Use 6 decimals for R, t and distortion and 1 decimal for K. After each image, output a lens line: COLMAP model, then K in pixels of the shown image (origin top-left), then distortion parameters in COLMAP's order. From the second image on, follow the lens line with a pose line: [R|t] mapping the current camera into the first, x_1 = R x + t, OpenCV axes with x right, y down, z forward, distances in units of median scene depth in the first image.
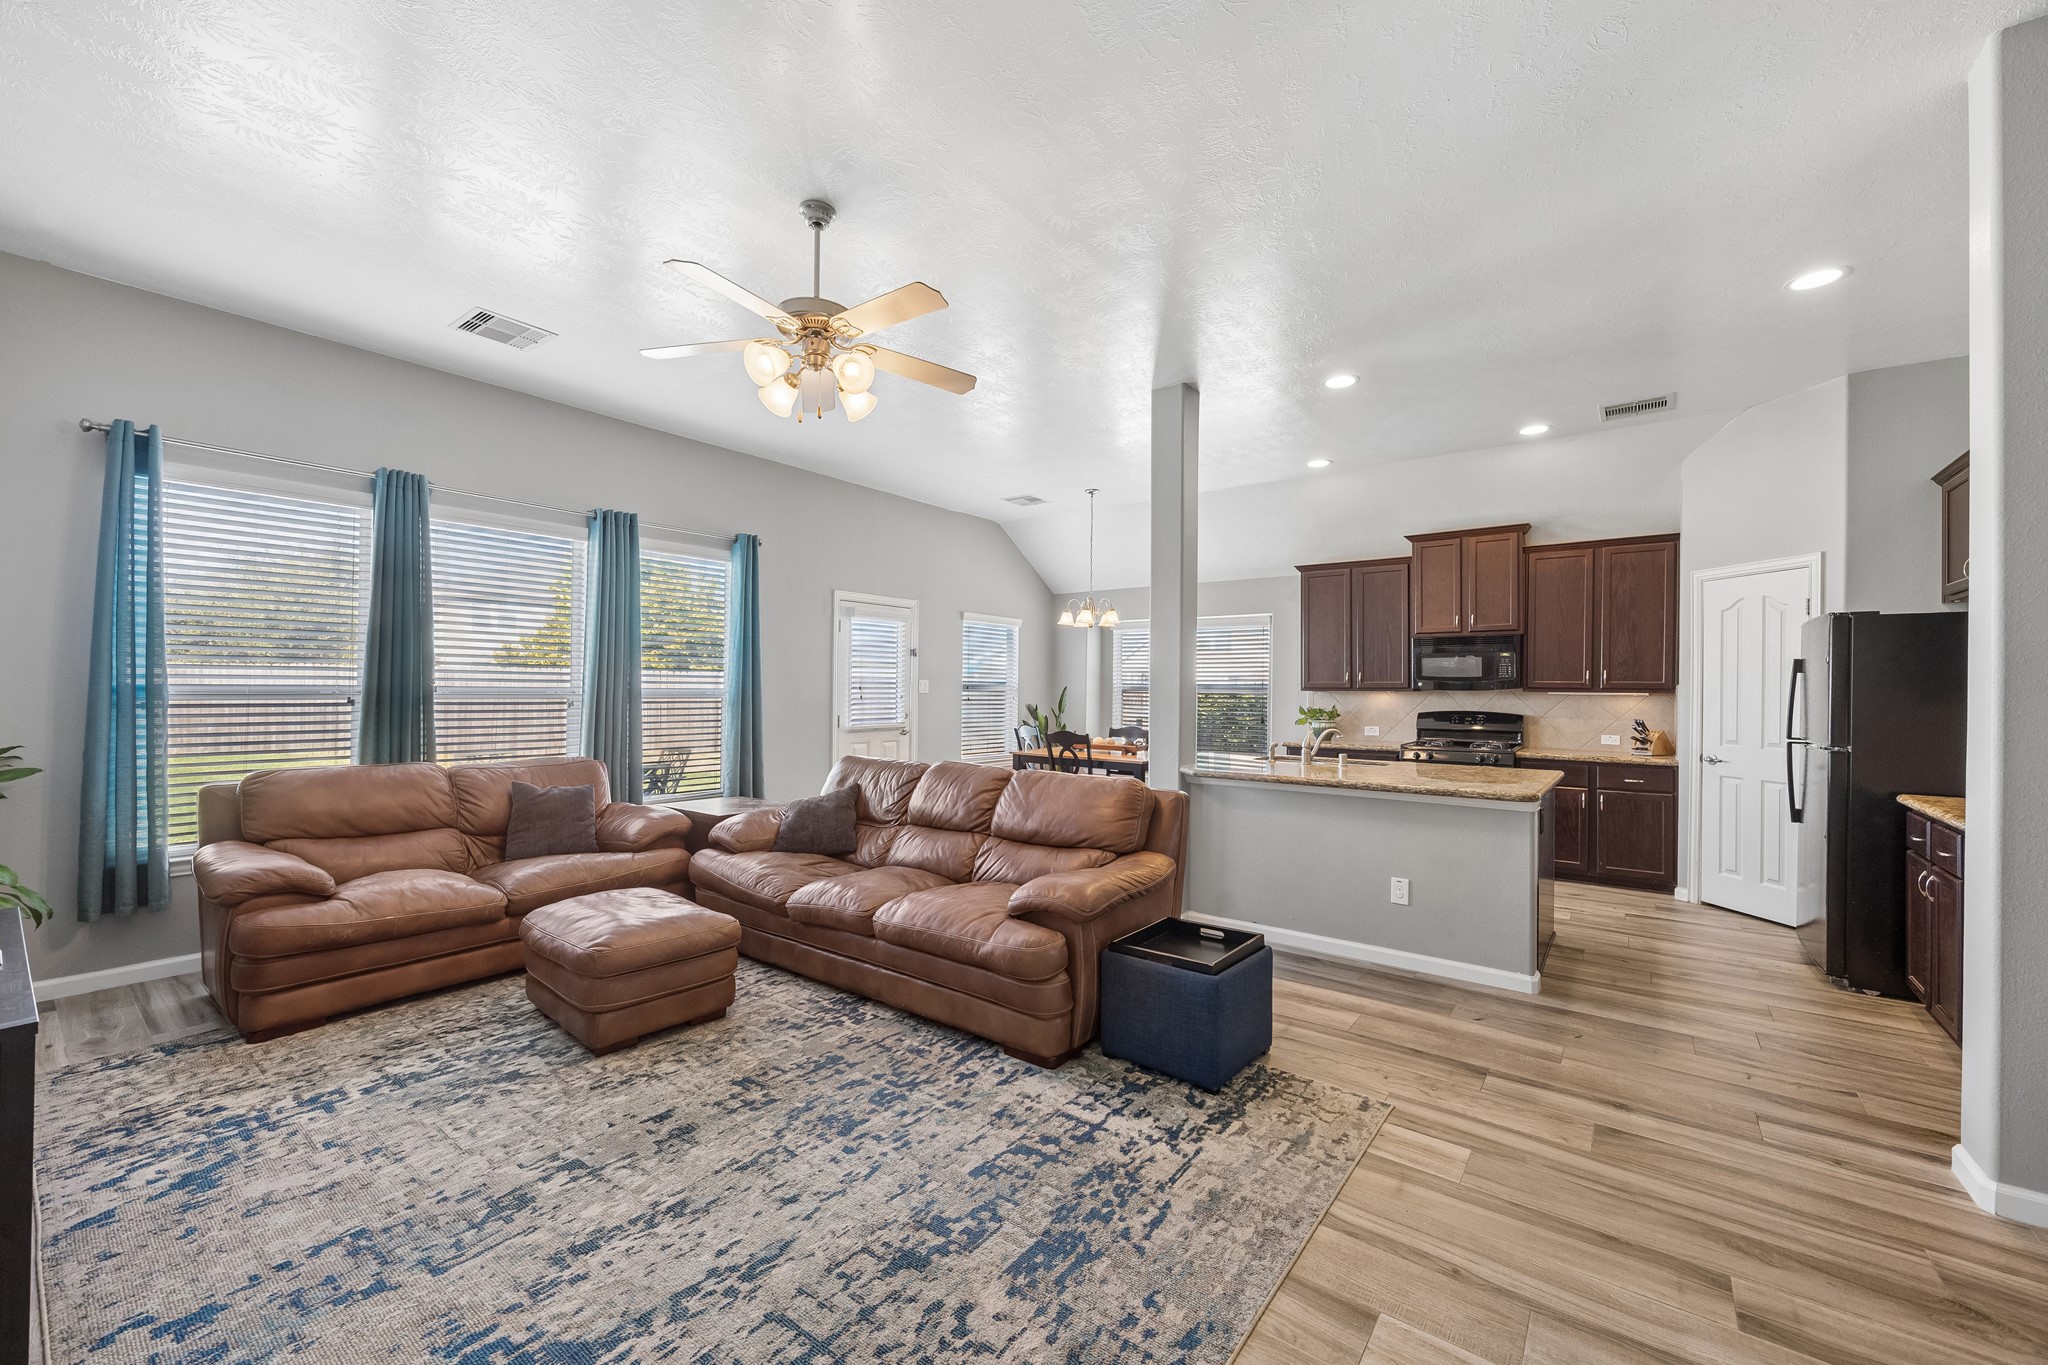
lens RADIAL K [[802.0, 0, 1024.0], [0, 802.0, 682.5], [0, 0, 1]] dist [-0.002139, -0.000196]
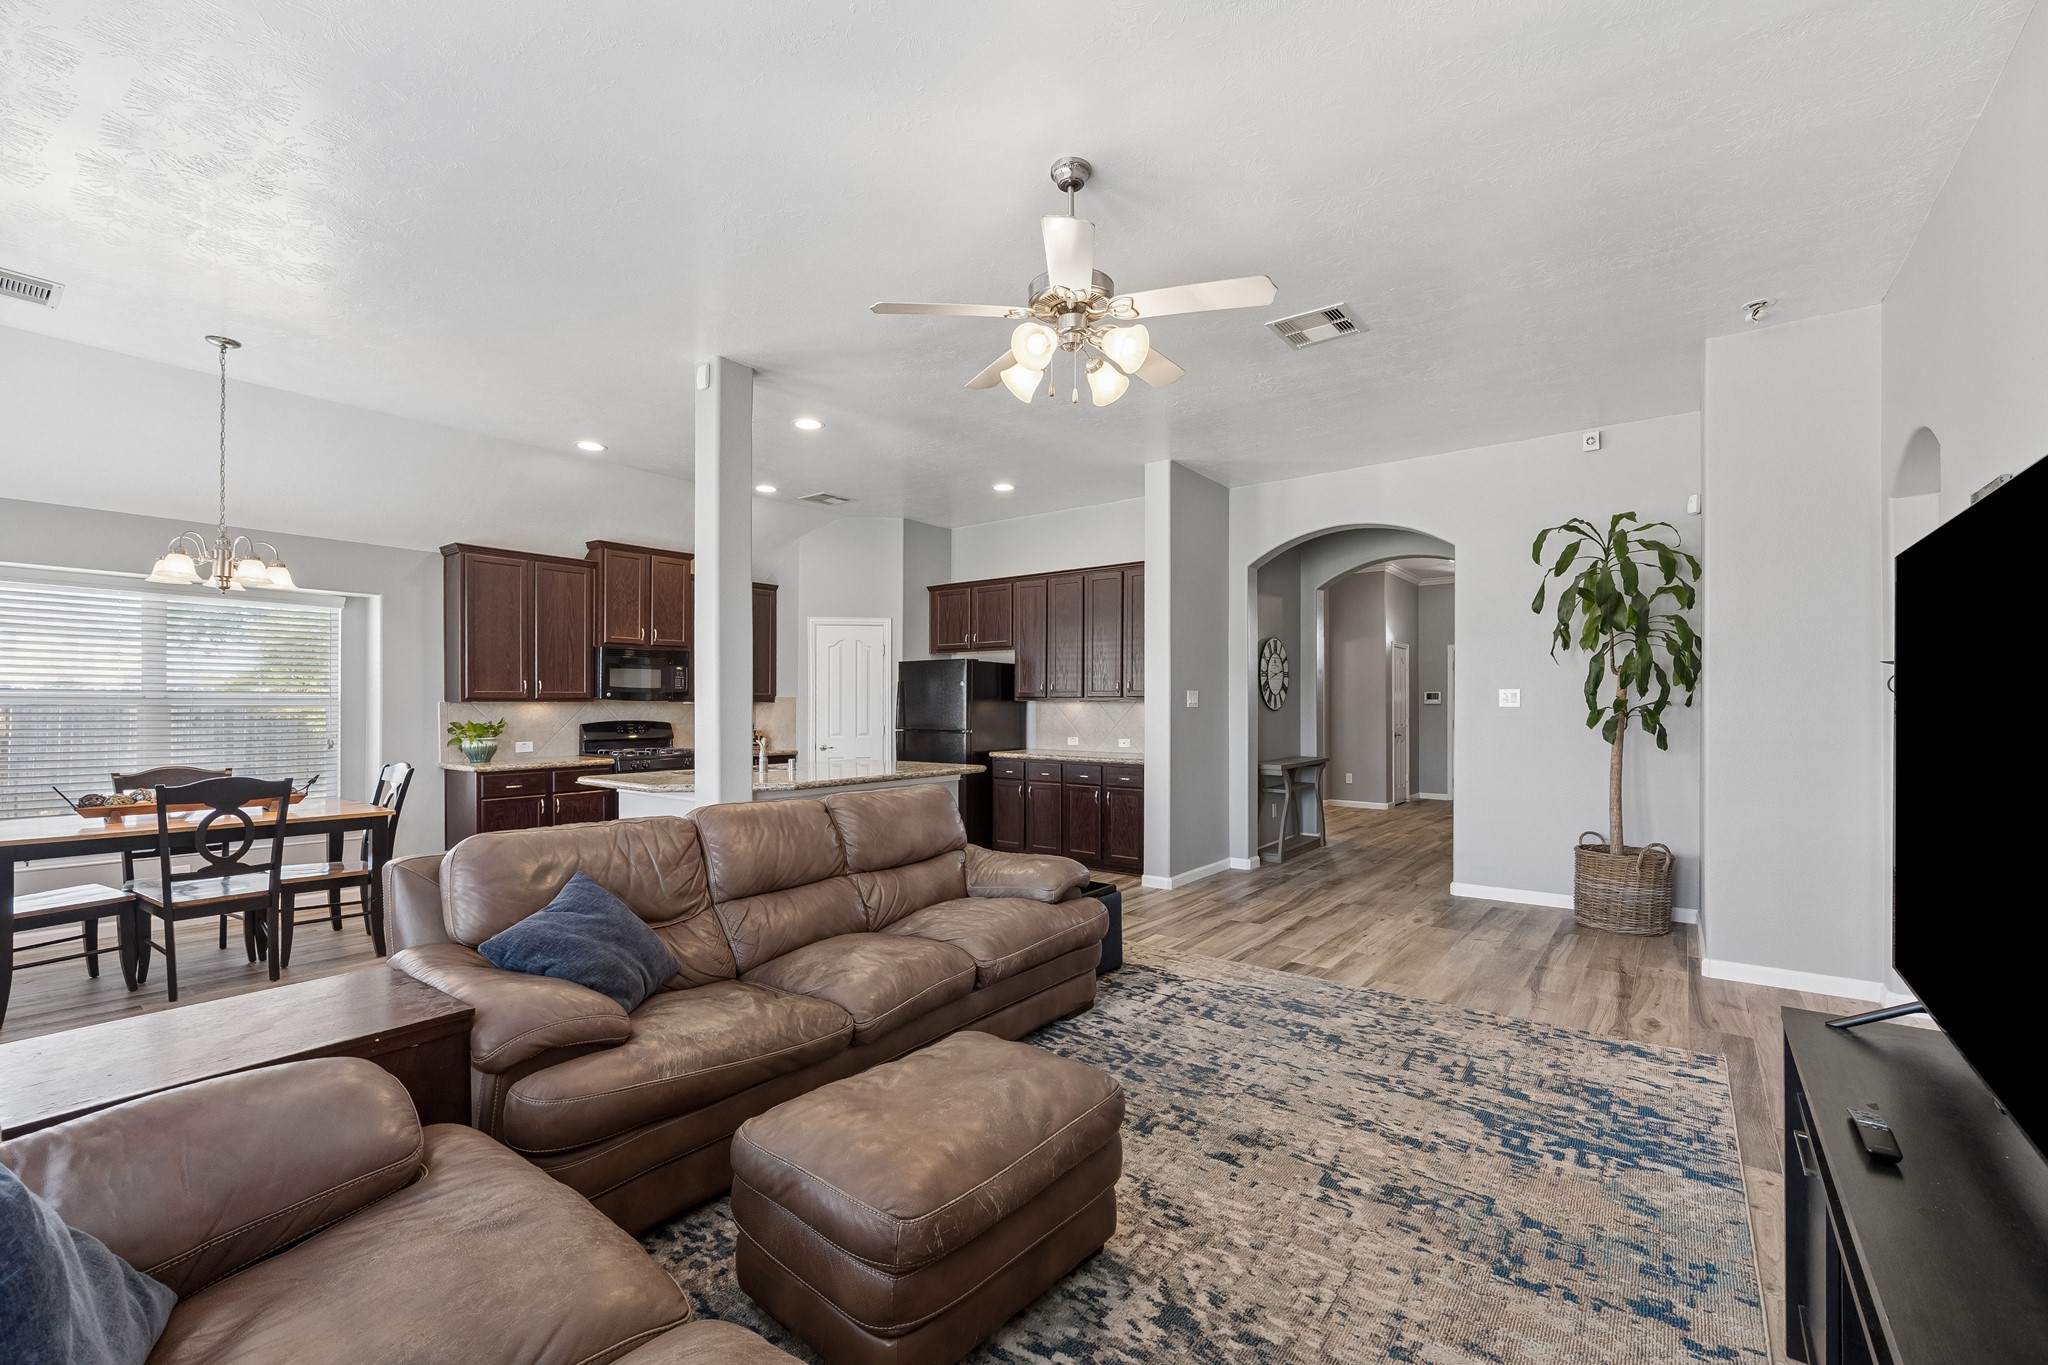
lens RADIAL K [[870.5, 0, 1050.6], [0, 870.5, 686.6], [0, 0, 1]] dist [0.001341, 0.000493]
pose [[-0.031145, 0.013887, 0.999418, -1.385263], [-0.007175, 0.999875, -0.014117, 0.008874], [-0.999489, -0.007610, -0.031042, 1.171683]]
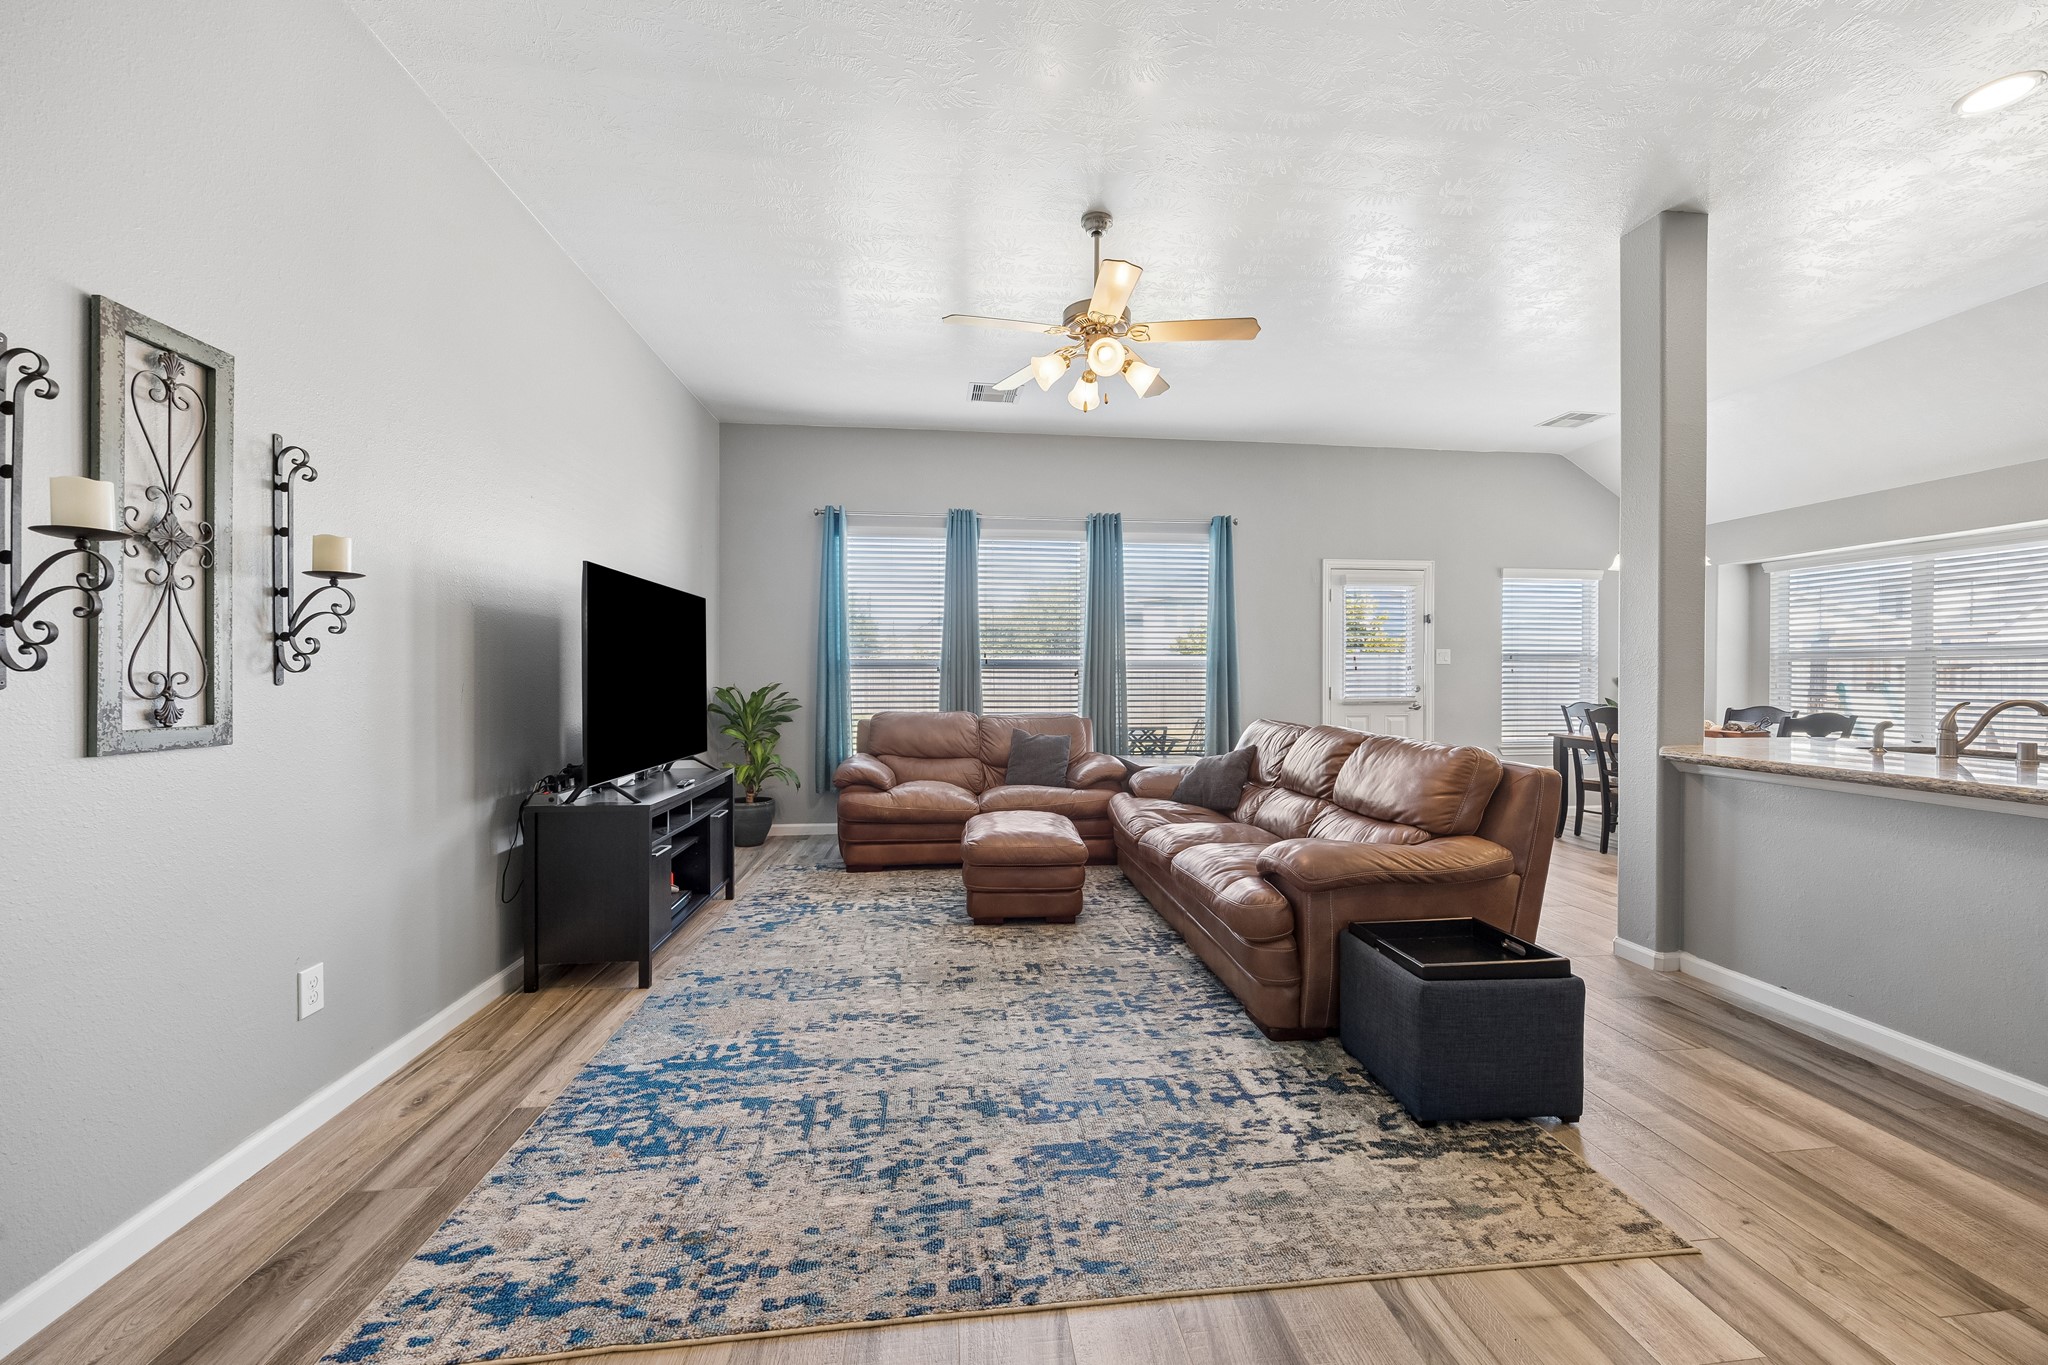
lens RADIAL K [[787.9, 0, 1024.0], [0, 787.9, 682.5], [0, 0, 1]] dist [-0.008517, 0.000233]
pose [[0.688722, -0.000894, -0.725025, 0.528640], [0.012154, 0.999873, 0.010313, 0.053889], [0.724924, -0.015915, 0.688645, 0.172424]]
